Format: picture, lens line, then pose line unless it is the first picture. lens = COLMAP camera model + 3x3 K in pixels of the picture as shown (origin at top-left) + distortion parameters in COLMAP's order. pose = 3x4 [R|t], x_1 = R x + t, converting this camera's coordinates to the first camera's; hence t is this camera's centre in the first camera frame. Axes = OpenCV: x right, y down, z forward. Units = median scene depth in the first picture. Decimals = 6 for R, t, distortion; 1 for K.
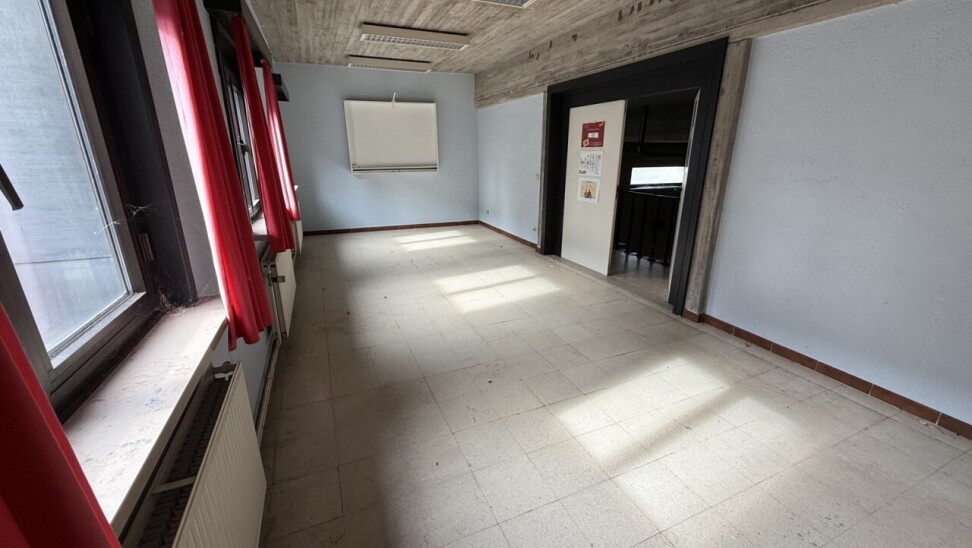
lens RADIAL K [[379.7, 0, 481.7], [0, 379.7, 273.8], [0, 0, 1]] dist [0.001059, 0.000030]
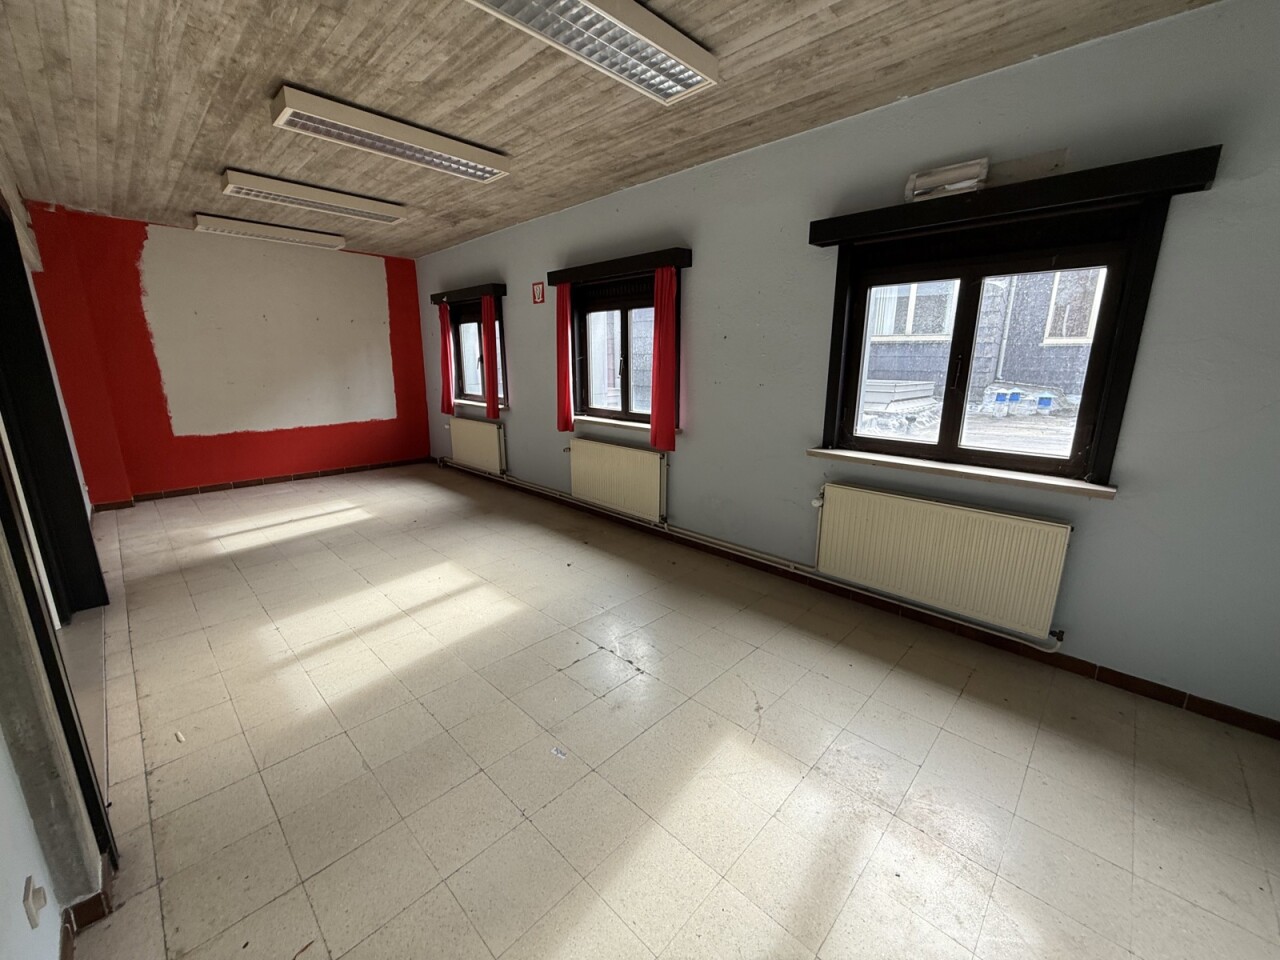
lens RADIAL K [[511.0, 0, 640.6], [0, 511.0, 476.6], [0, 0, 1]] dist [0.002419, -0.000477]
pose [[-0.919561, 0.085116, -0.383618, -0.027538], [-0.121379, 0.866989, 0.483319, -0.713386], [0.373731, 0.491005, -0.786918, 2.195732]]
